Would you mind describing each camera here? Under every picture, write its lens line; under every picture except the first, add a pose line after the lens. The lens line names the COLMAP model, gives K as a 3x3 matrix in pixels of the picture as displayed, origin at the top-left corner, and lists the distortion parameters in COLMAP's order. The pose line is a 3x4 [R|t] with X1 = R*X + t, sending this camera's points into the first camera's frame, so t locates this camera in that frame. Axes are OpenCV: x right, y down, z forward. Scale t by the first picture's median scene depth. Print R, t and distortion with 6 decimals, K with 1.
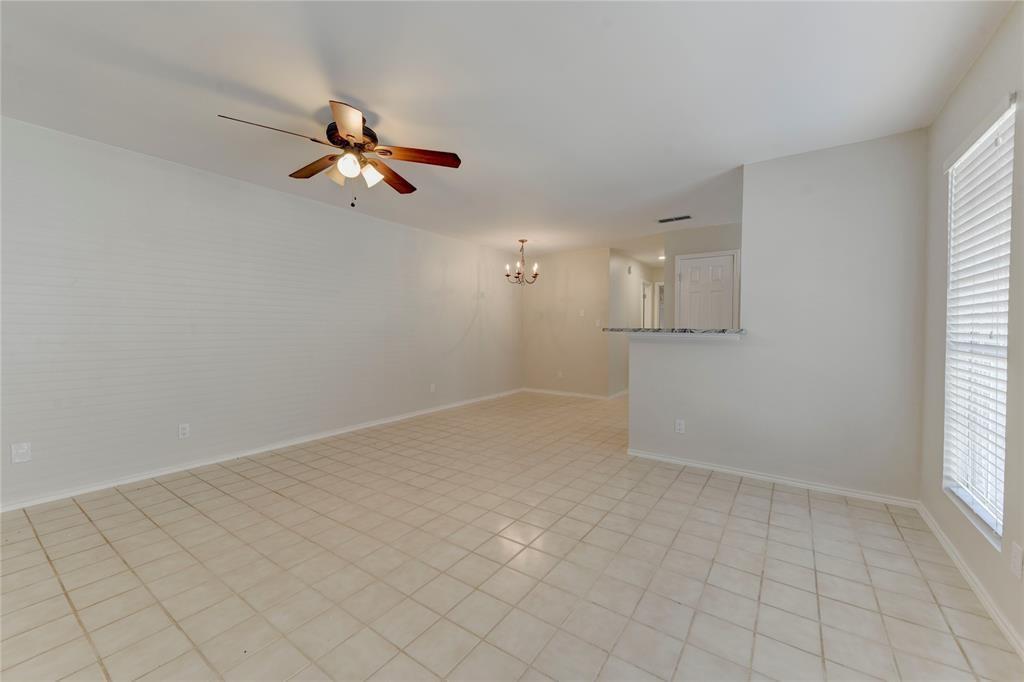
lens RADIAL K [[402.1, 0, 515.7], [0, 402.1, 337.7], [0, 0, 1]] dist [0.009569, -0.002814]
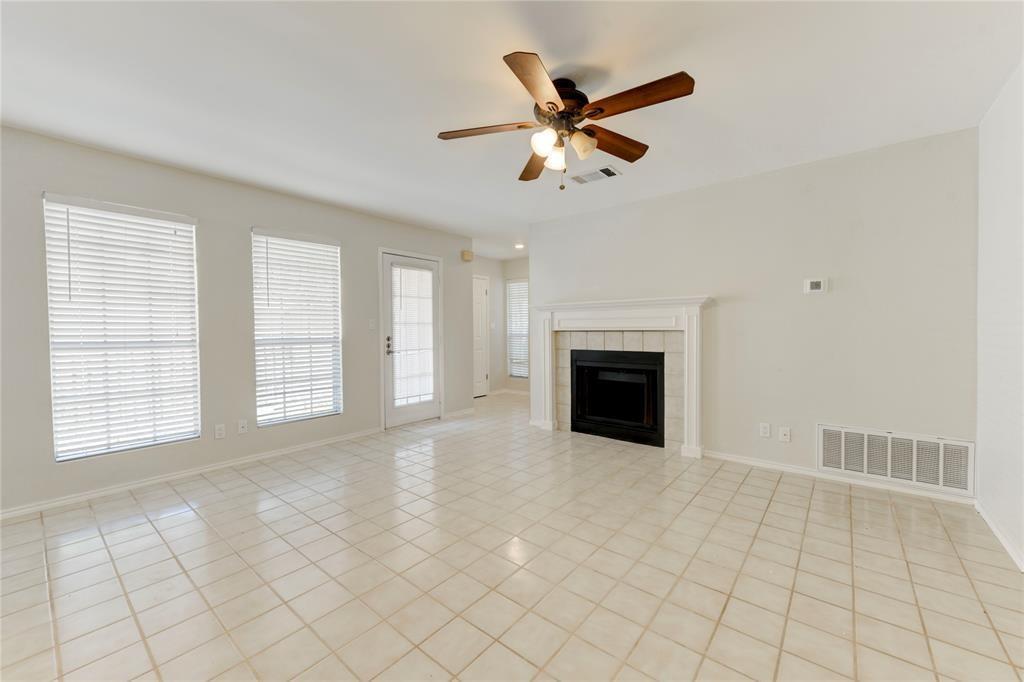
lens RADIAL K [[402.1, 0, 517.8], [0, 402.1, 335.2], [0, 0, 1]] dist [0.009569, -0.002814]
pose [[-0.996827, -0.000647, 0.079597, -0.280518], [0.002384, 0.999276, 0.037973, -0.035856], [-0.079564, 0.038042, -0.996104, 1.407088]]
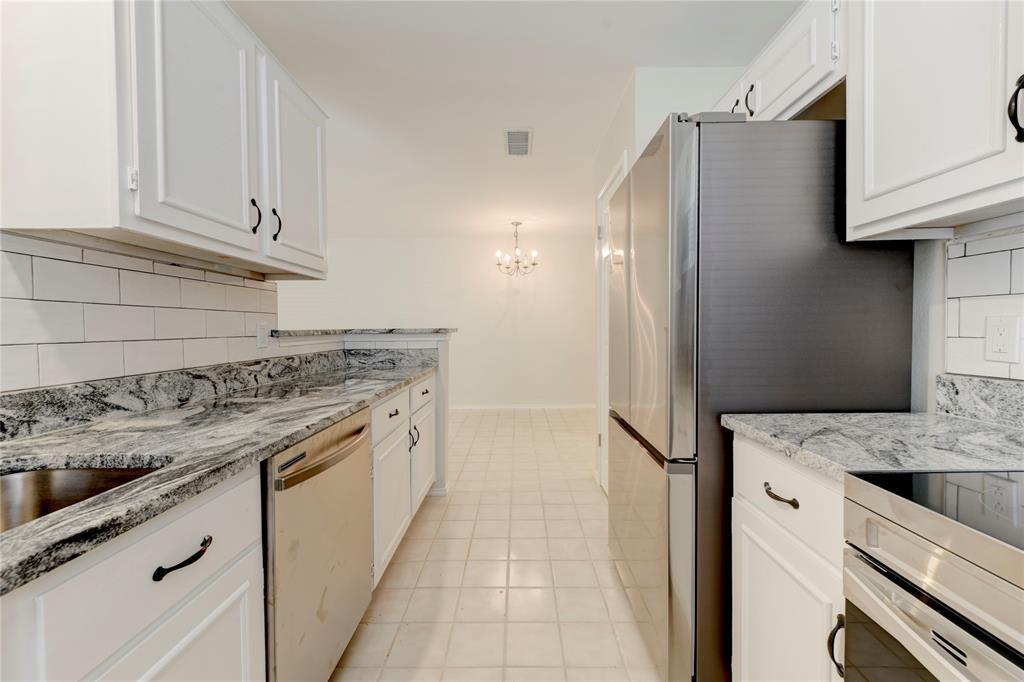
lens RADIAL K [[402.1, 0, 512.5], [0, 402.1, 337.4], [0, 0, 1]] dist [0.009569, -0.002814]
pose [[0.549992, 0.007753, -0.835134, 1.285576], [-0.006898, 0.999965, 0.004741, -0.013982], [0.835142, 0.003153, 0.550026, 0.939091]]
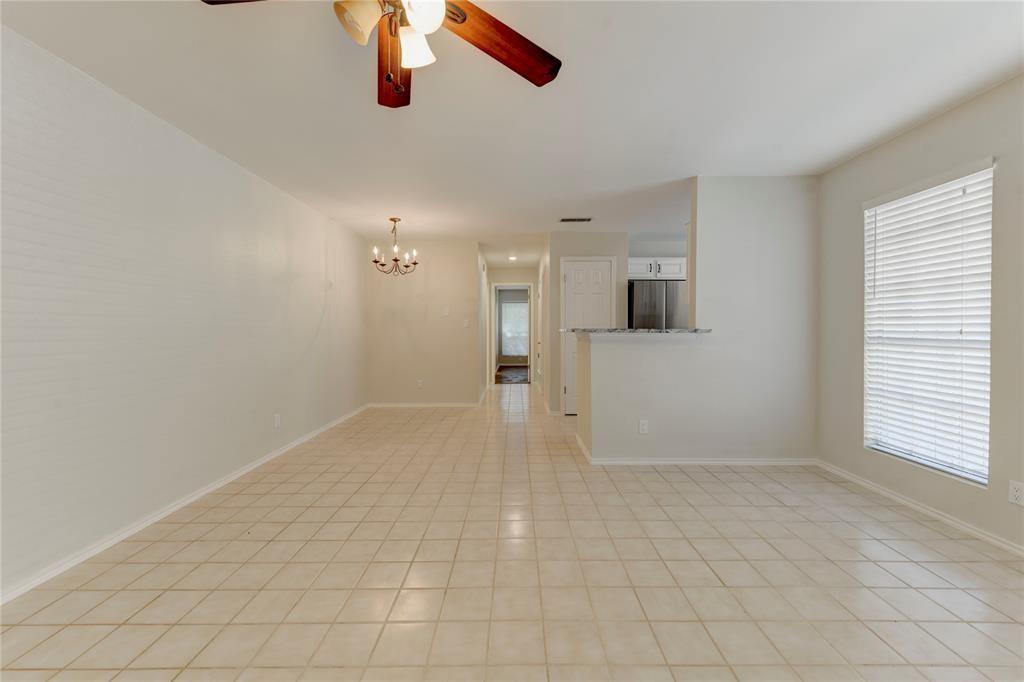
lens RADIAL K [[402.1, 0, 516.0], [0, 402.1, 338.1], [0, 0, 1]] dist [0.009569, -0.002814]
pose [[0.823396, -0.018554, 0.567164, -0.431333], [0.019210, 0.999804, 0.004819, -0.010292], [-0.567142, 0.006927, 0.823591, 0.372660]]
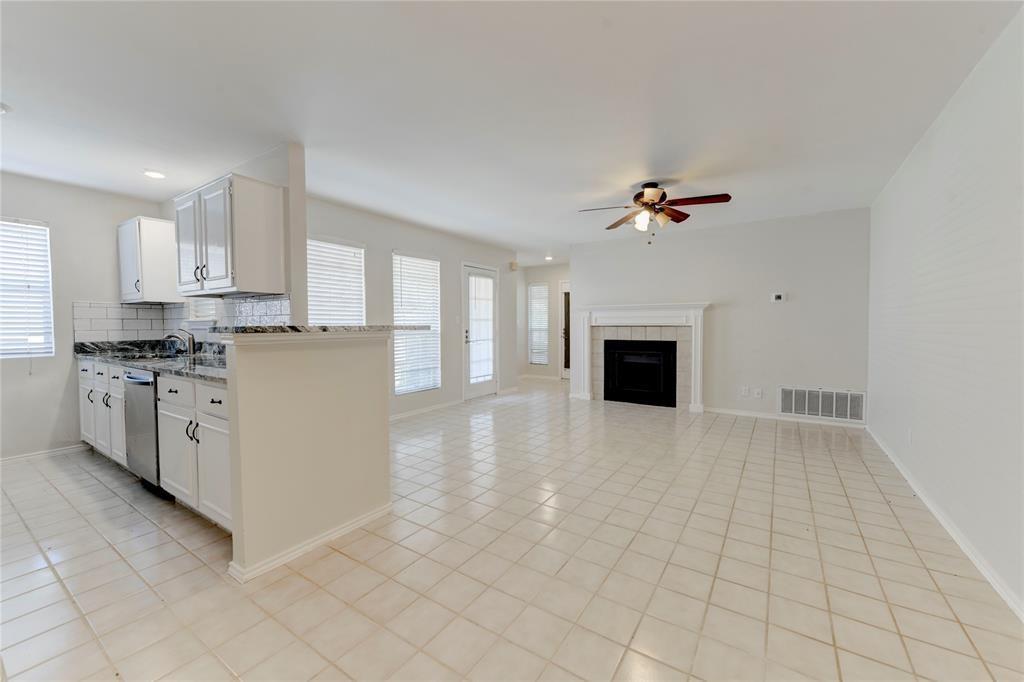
lens RADIAL K [[402.1, 0, 518.8], [0, 402.1, 334.8], [0, 0, 1]] dist [0.009569, -0.002814]
pose [[-0.999721, -0.002531, -0.023471, 0.089393], [-0.003666, 0.998819, 0.048457, -0.045621], [0.023321, 0.048530, -0.998549, 1.872567]]
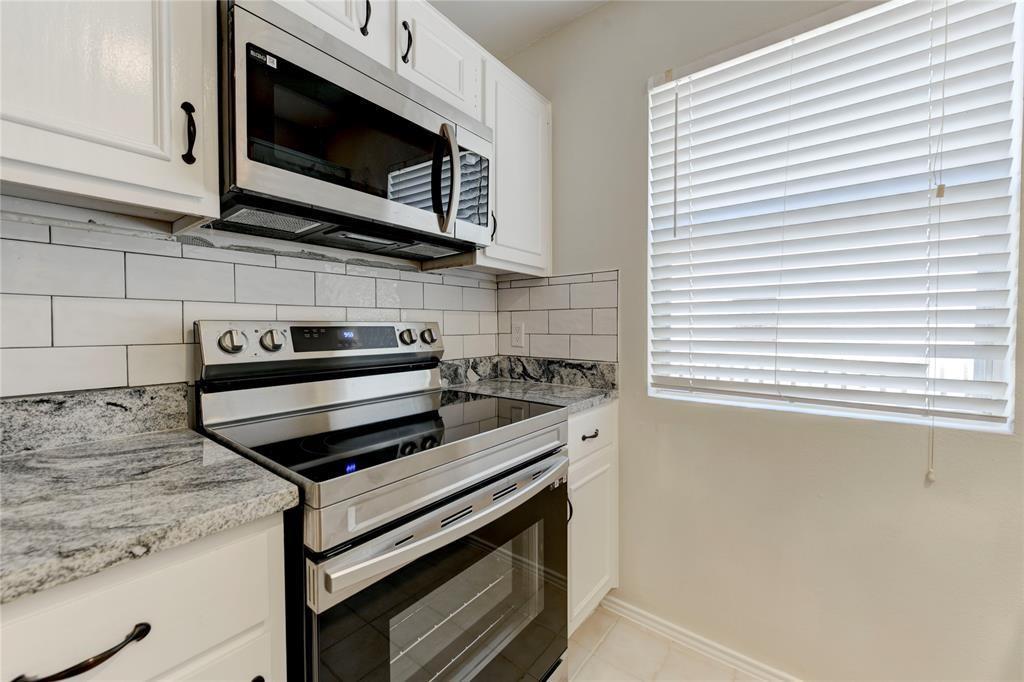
lens RADIAL K [[402.1, 0, 512.2], [0, 402.1, 339.2], [0, 0, 1]] dist [0.009569, -0.002814]
pose [[0.056836, -0.036015, 0.997734, 1.014506], [0.023902, 0.999112, 0.034703, -0.019668], [-0.998097, 0.021876, 0.057647, 1.090604]]
